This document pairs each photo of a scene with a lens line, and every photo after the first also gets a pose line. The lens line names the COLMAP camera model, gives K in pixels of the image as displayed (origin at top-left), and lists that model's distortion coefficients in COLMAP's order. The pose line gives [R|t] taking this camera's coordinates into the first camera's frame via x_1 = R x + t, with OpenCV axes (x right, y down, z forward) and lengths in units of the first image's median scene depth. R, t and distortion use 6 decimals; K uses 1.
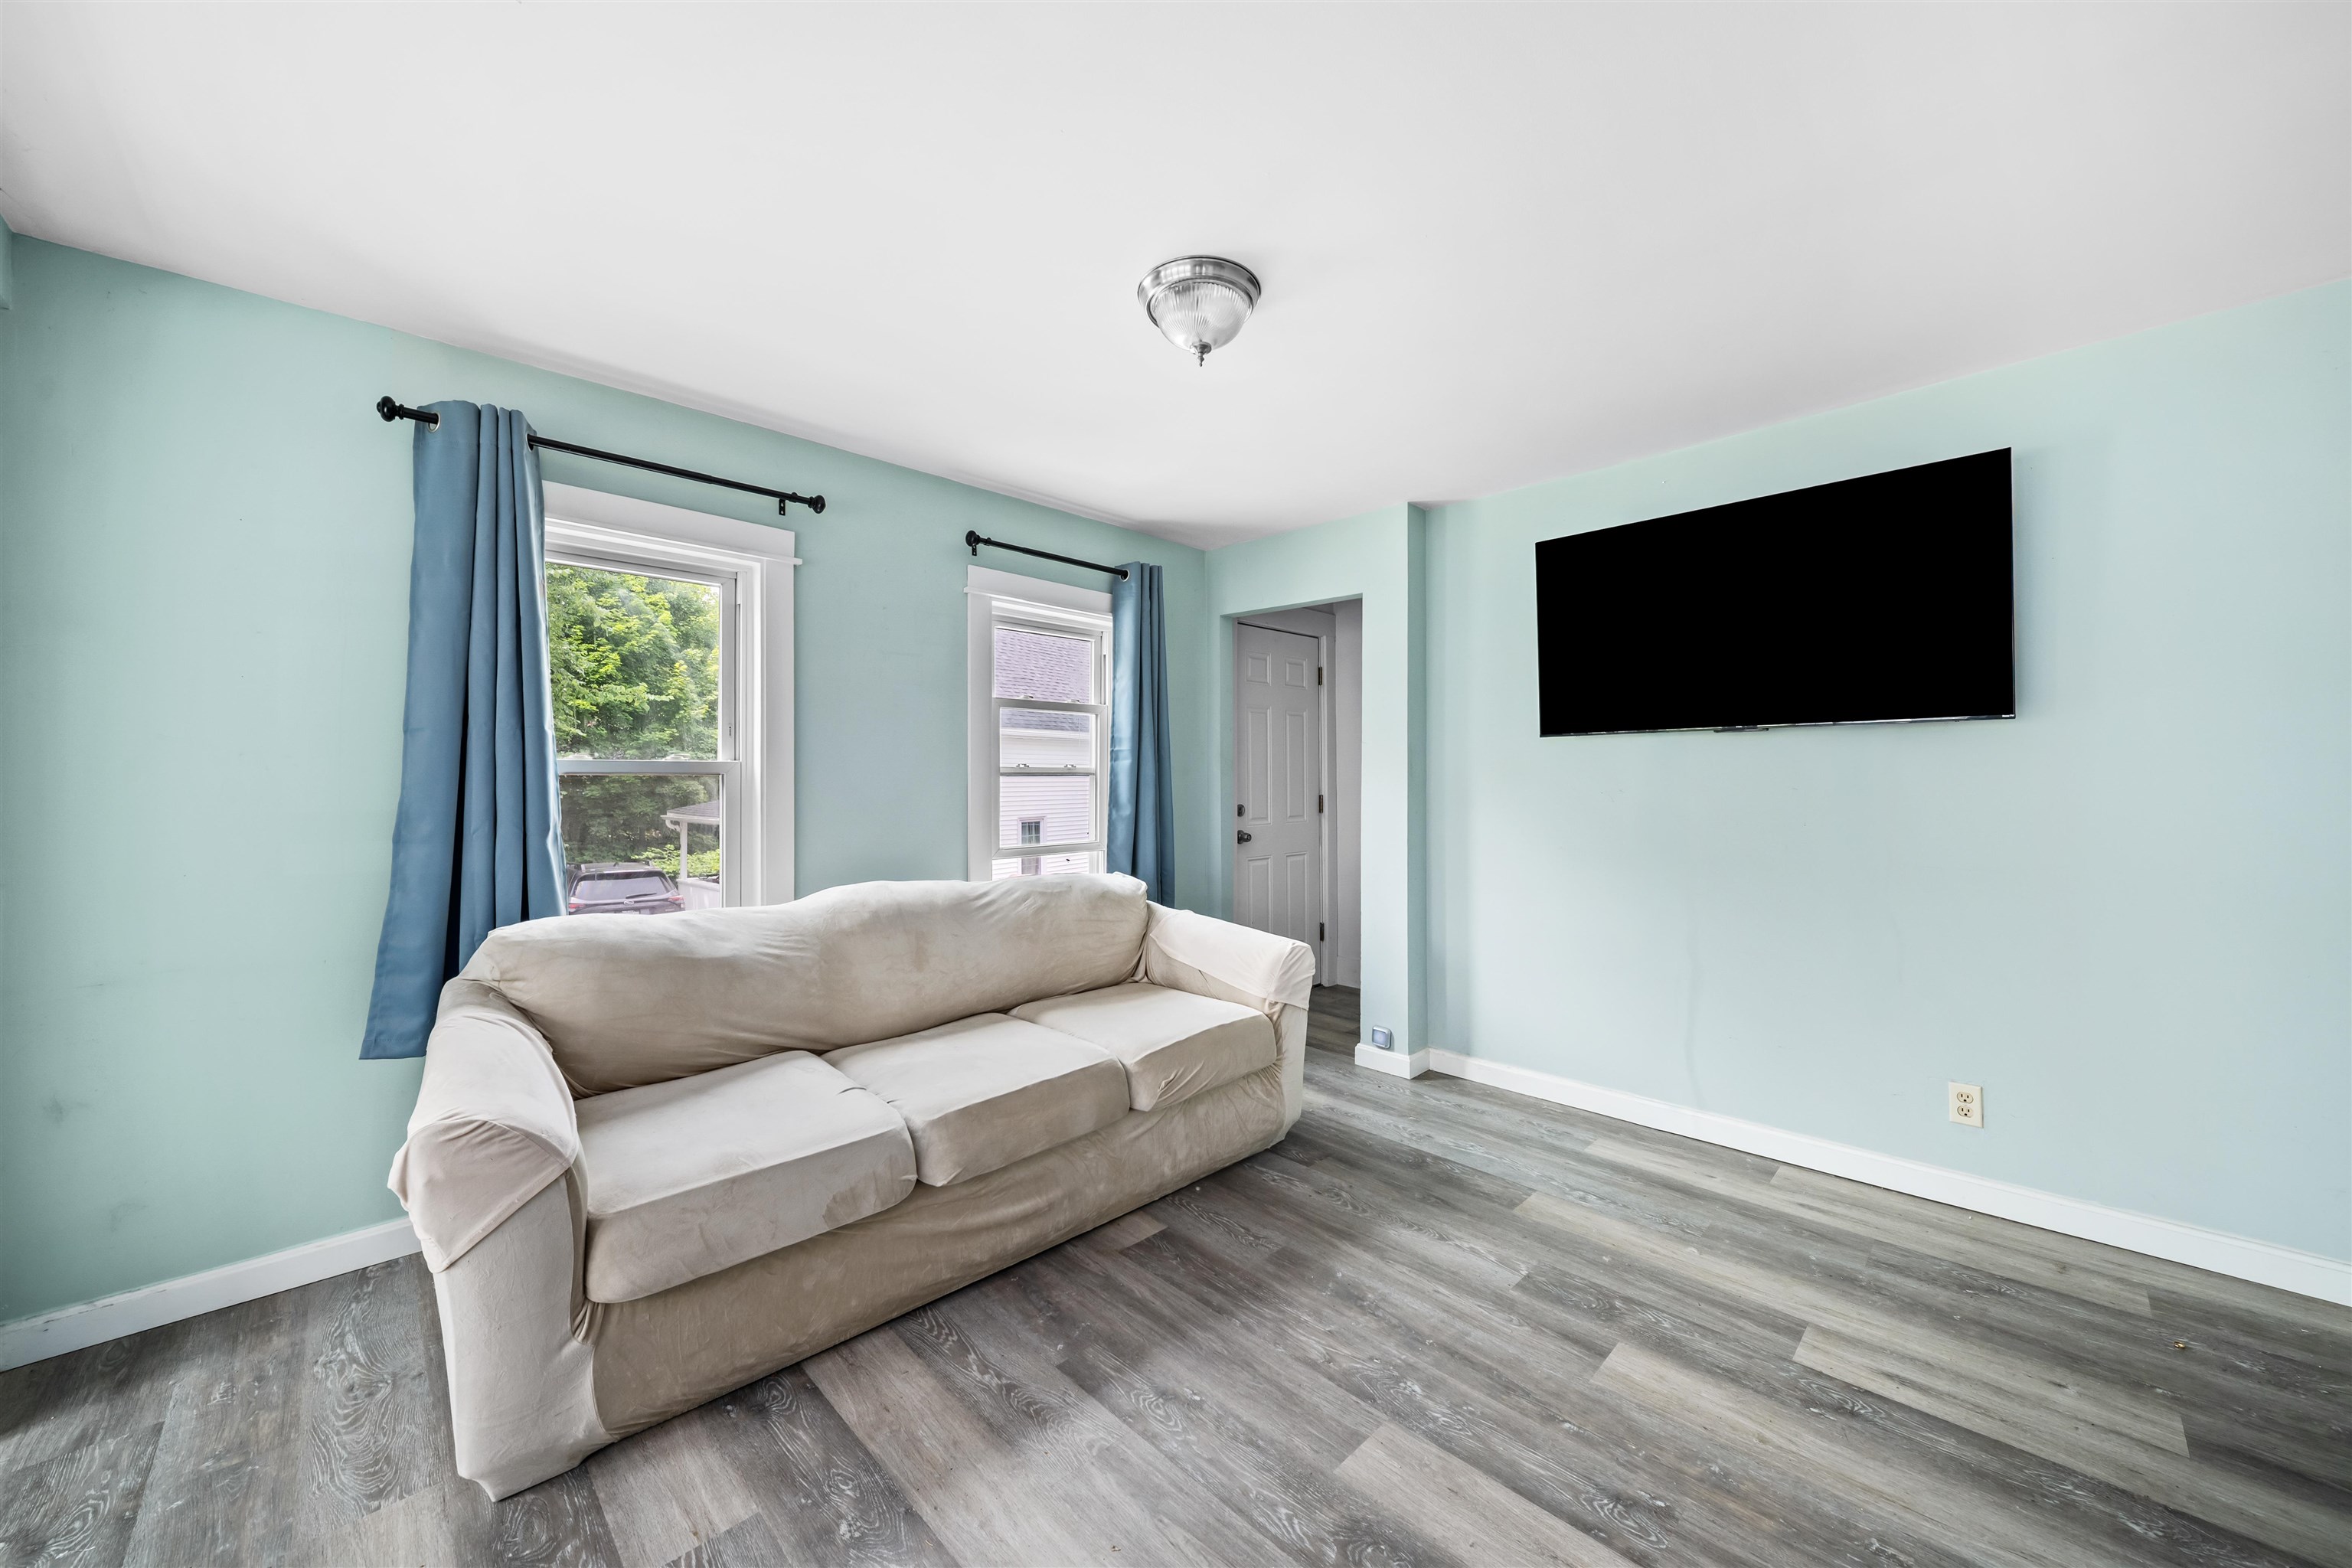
lens RADIAL K [[829.4, 0, 1177.1], [0, 829.4, 773.0], [0, 0, 1]] dist [0.002692, -0.004452]
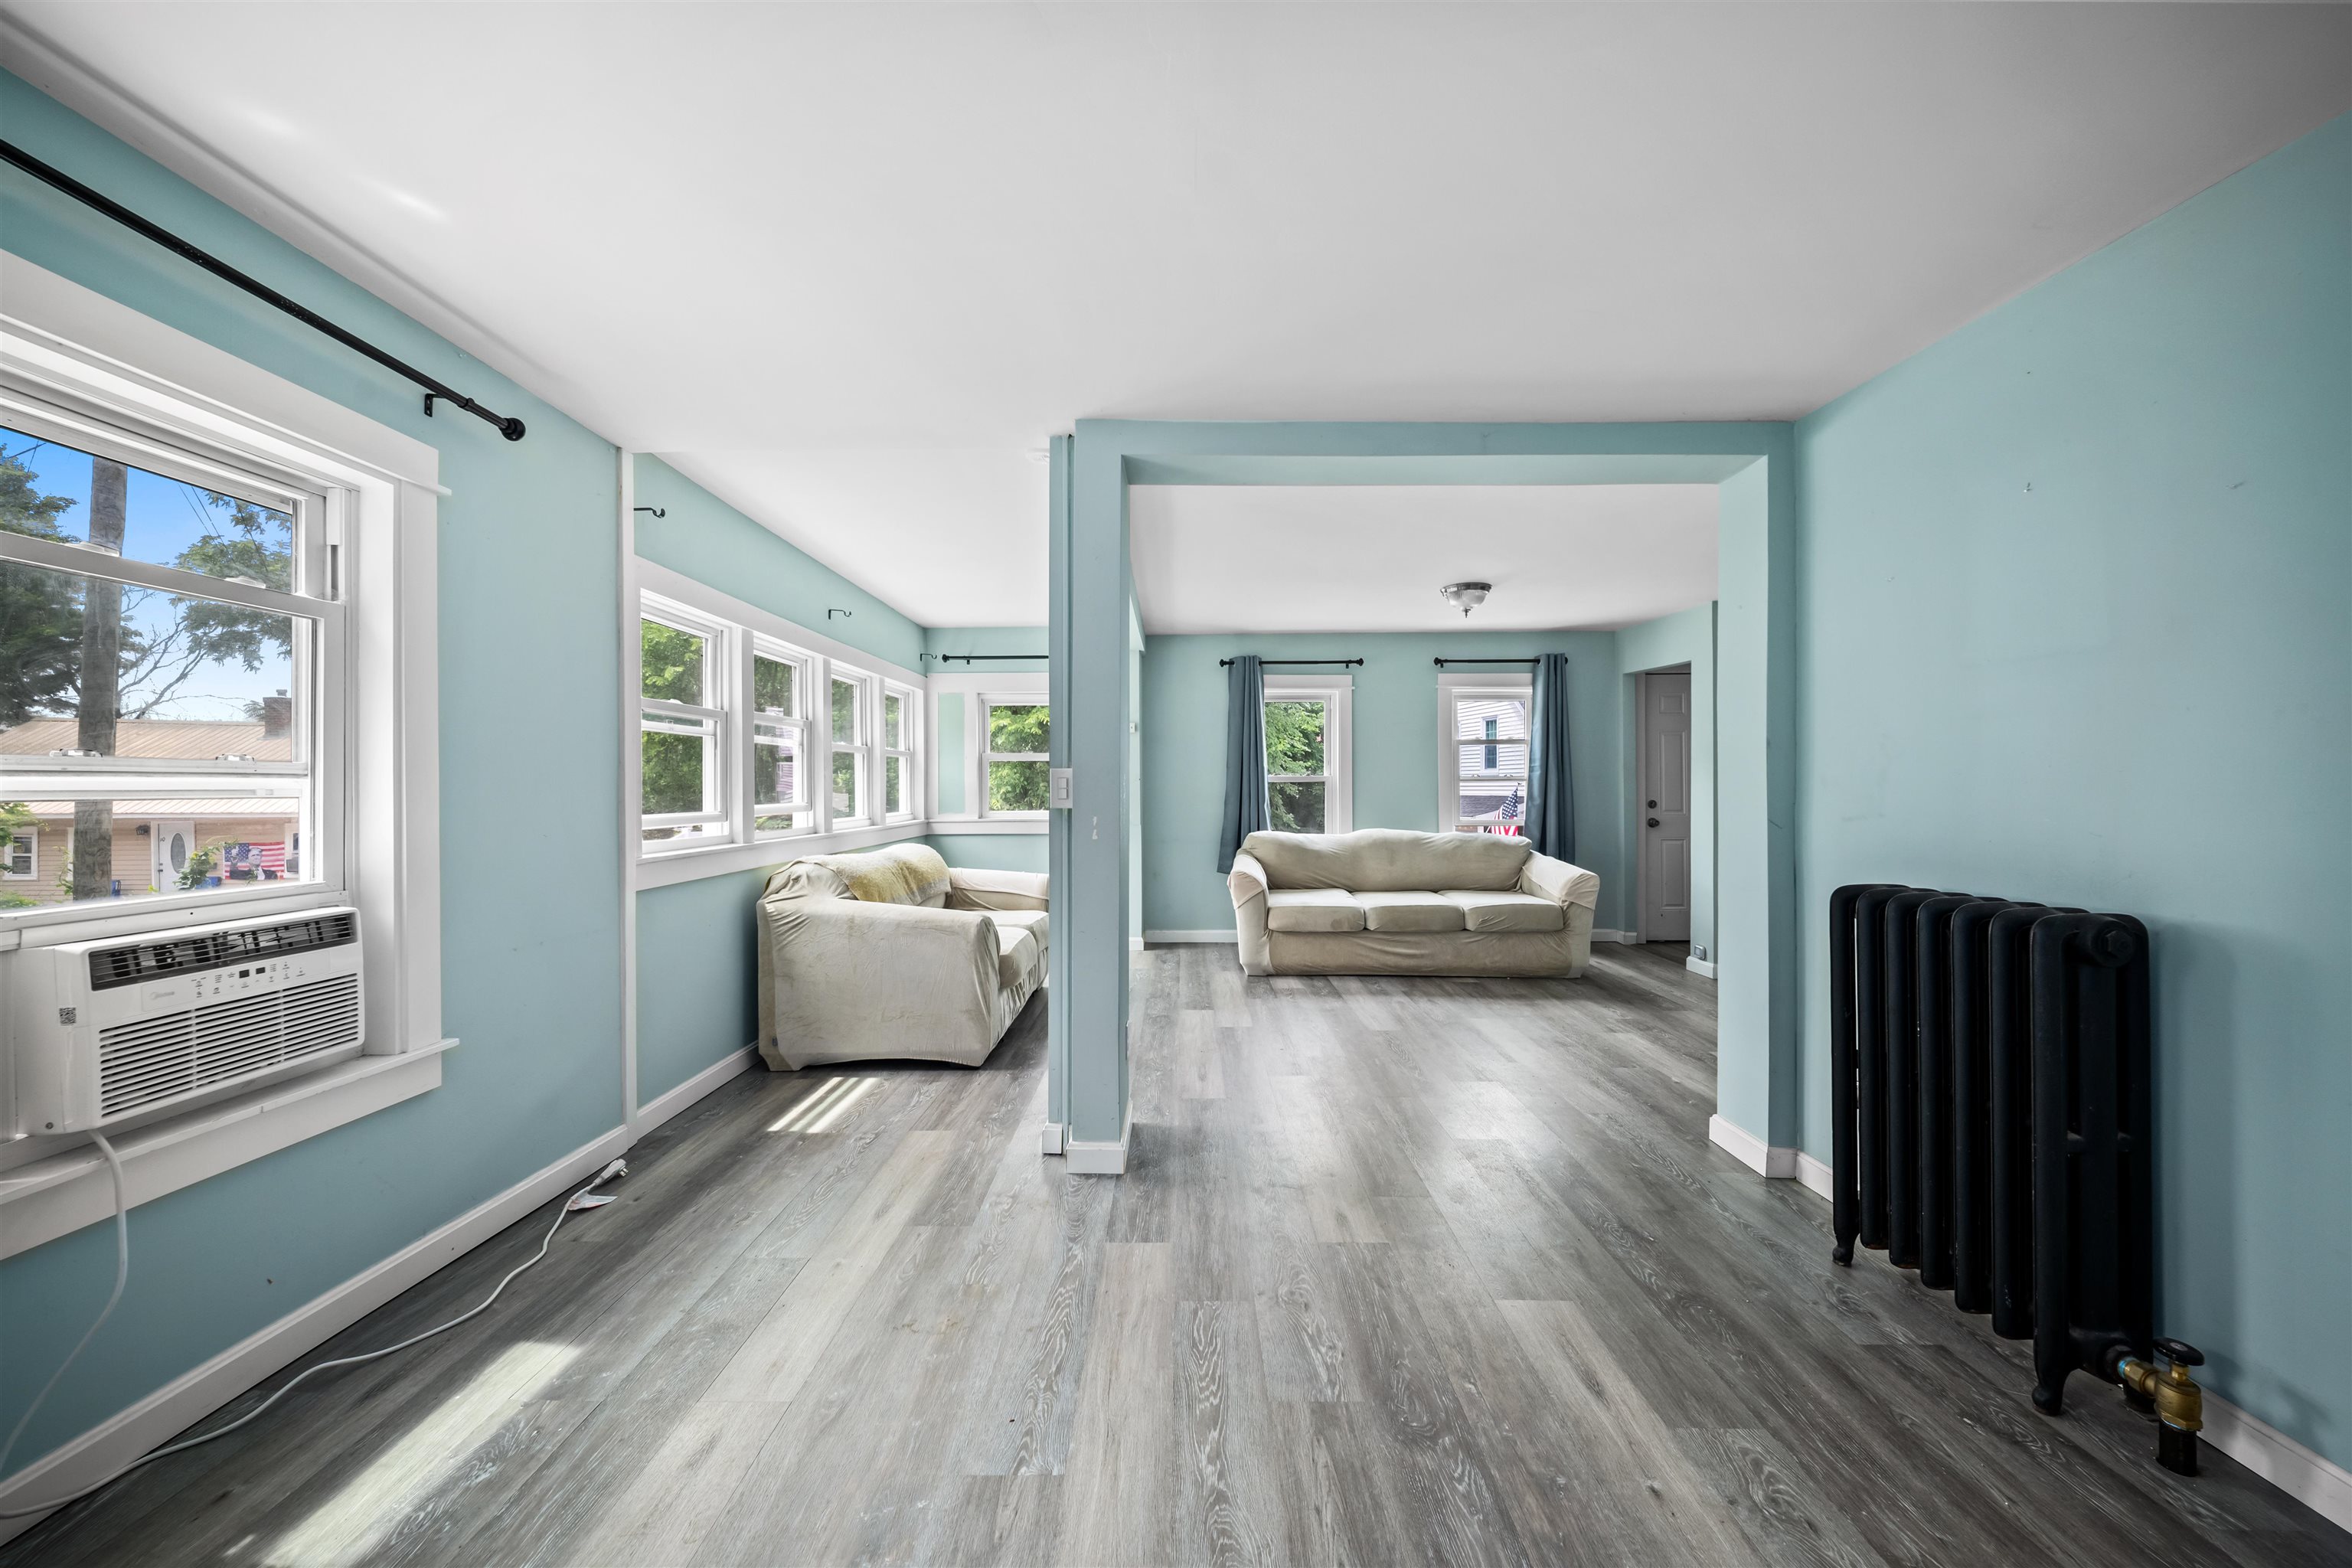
lens RADIAL K [[827.5, 0, 1176.0], [0, 827.5, 784.0], [0, 0, 1]] dist [0.011802, -0.010509]
pose [[0.697103, 0.000106, -0.716971, 1.158759], [0.007611, 0.999943, 0.007547, -0.015996], [0.716930, -0.010718, 0.697062, -1.301682]]
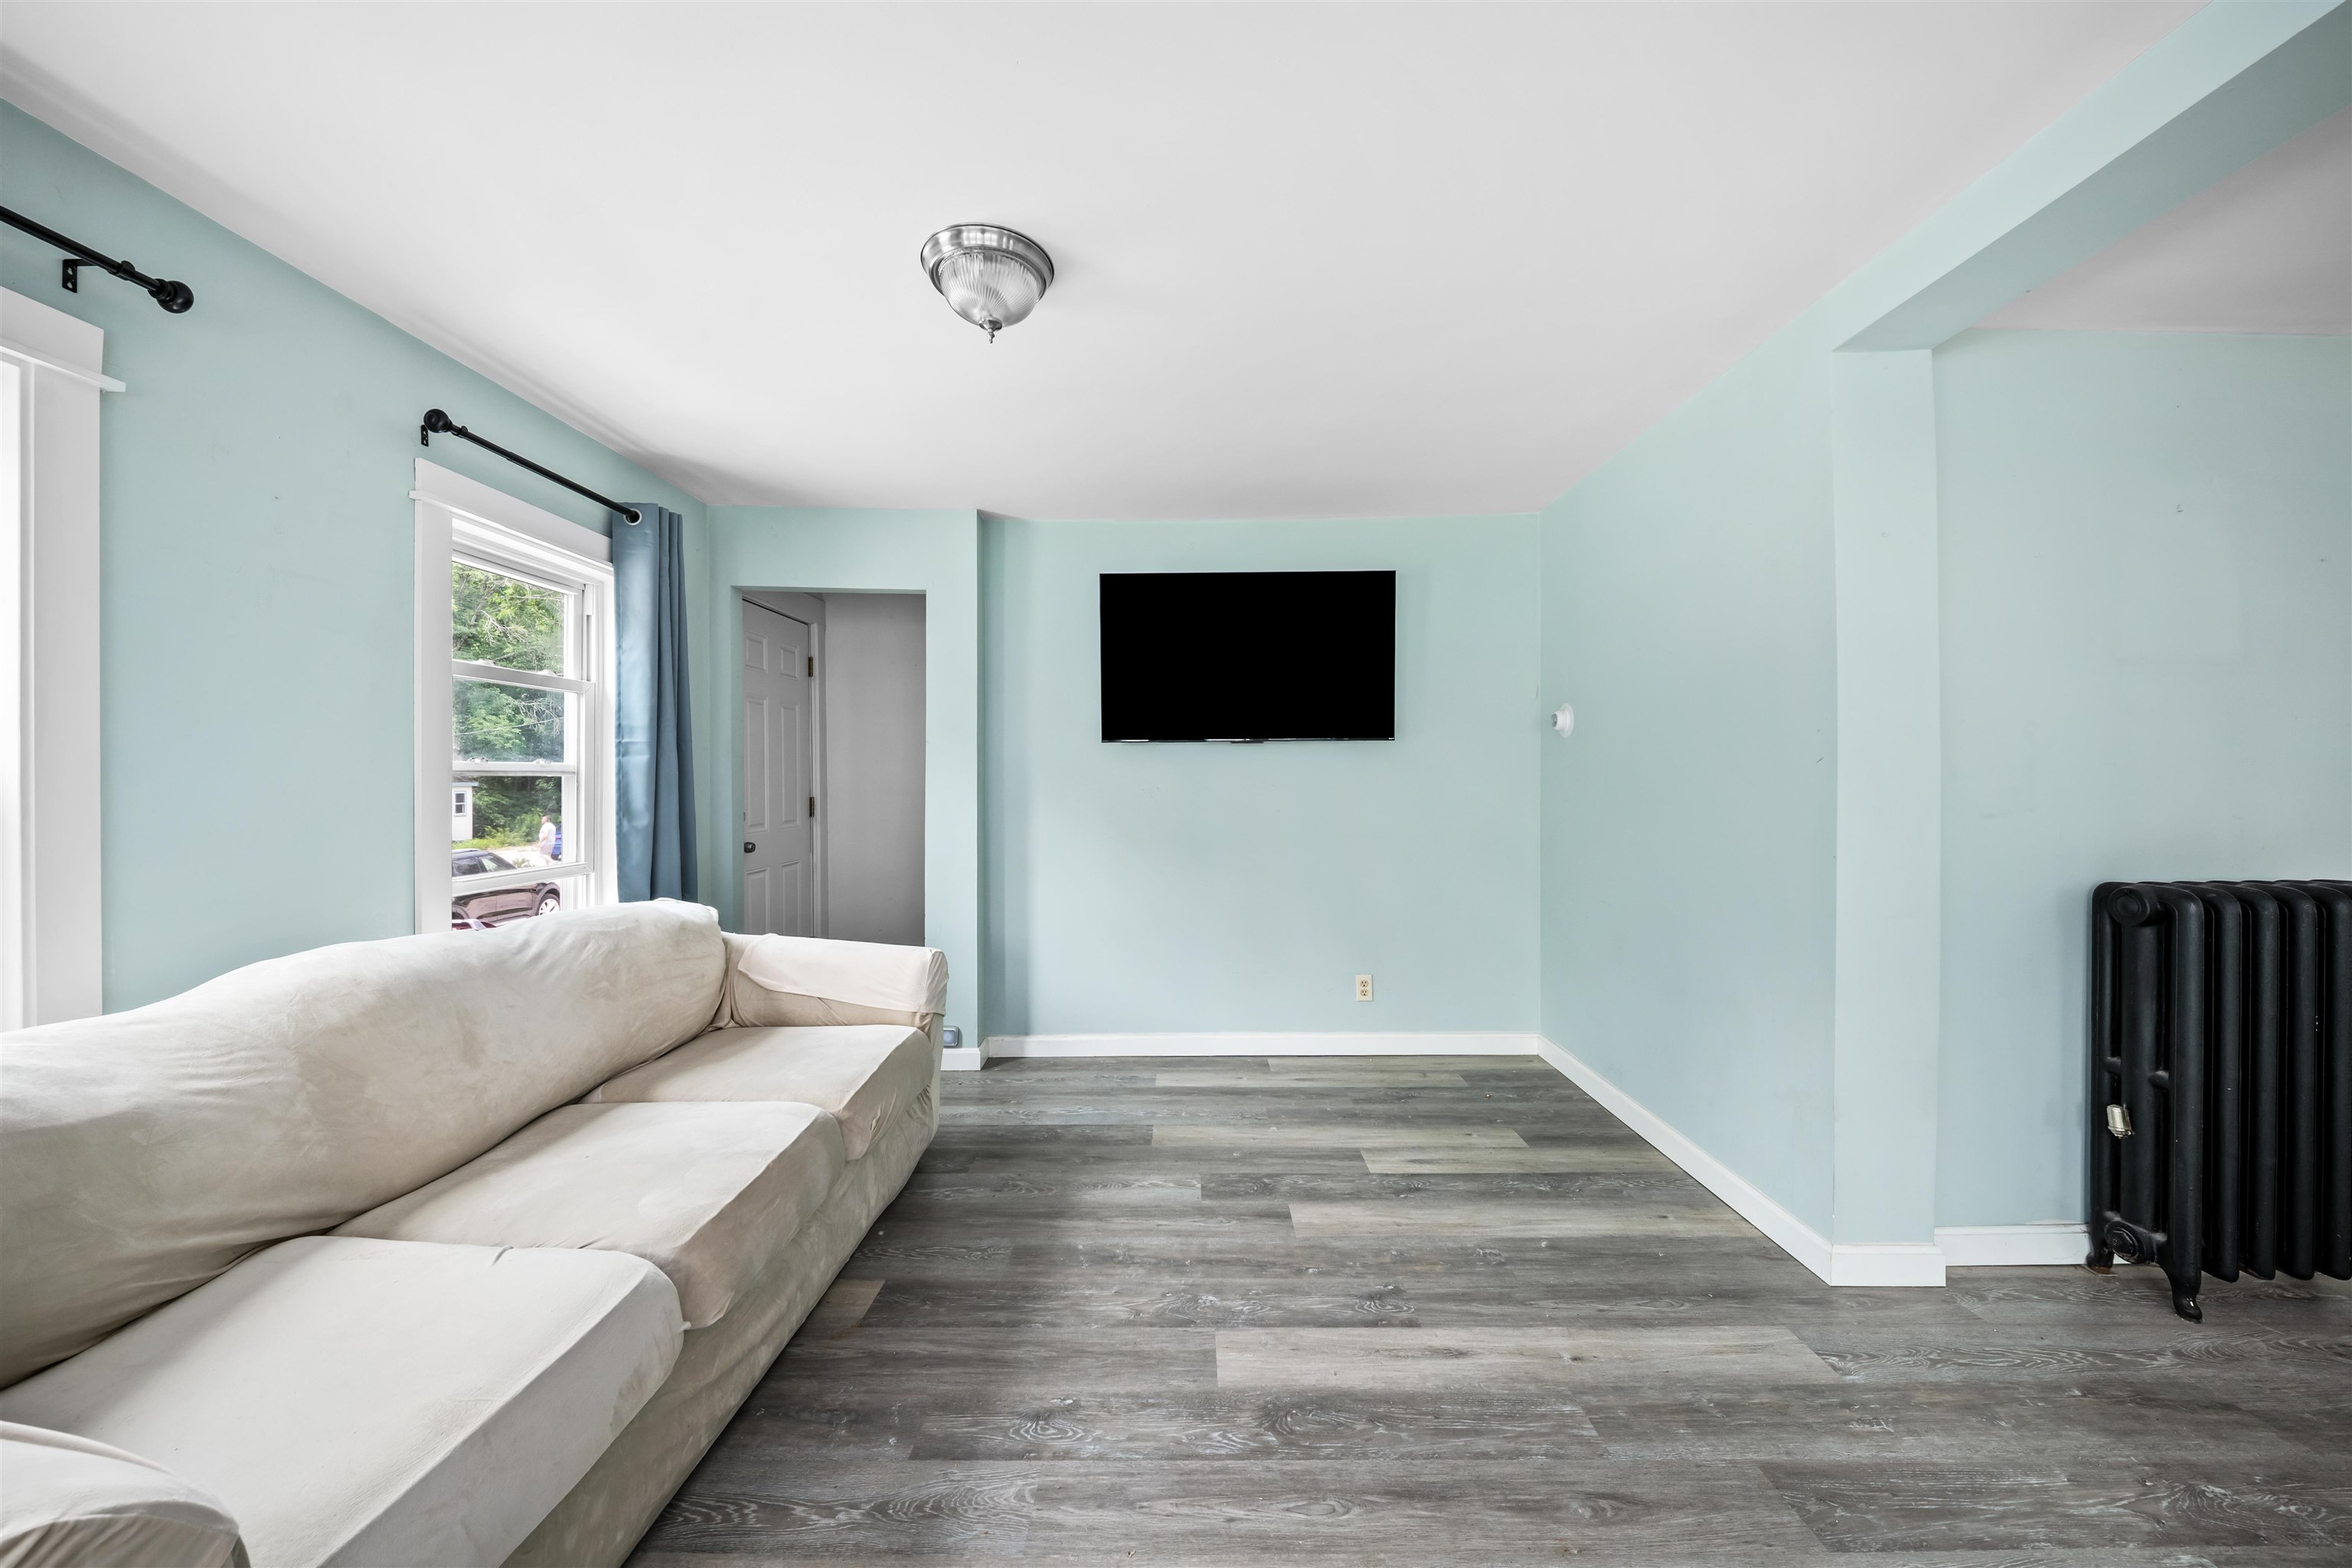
lens RADIAL K [[827.5, 0, 1176.0], [0, 827.5, 784.0], [0, 0, 1]] dist [0.011802, -0.010509]
pose [[0.719242, -0.006166, 0.694732, -0.436515], [-0.002323, 0.999934, 0.011281, 0.002561], [-0.694755, -0.009728, 0.719180, 0.156475]]
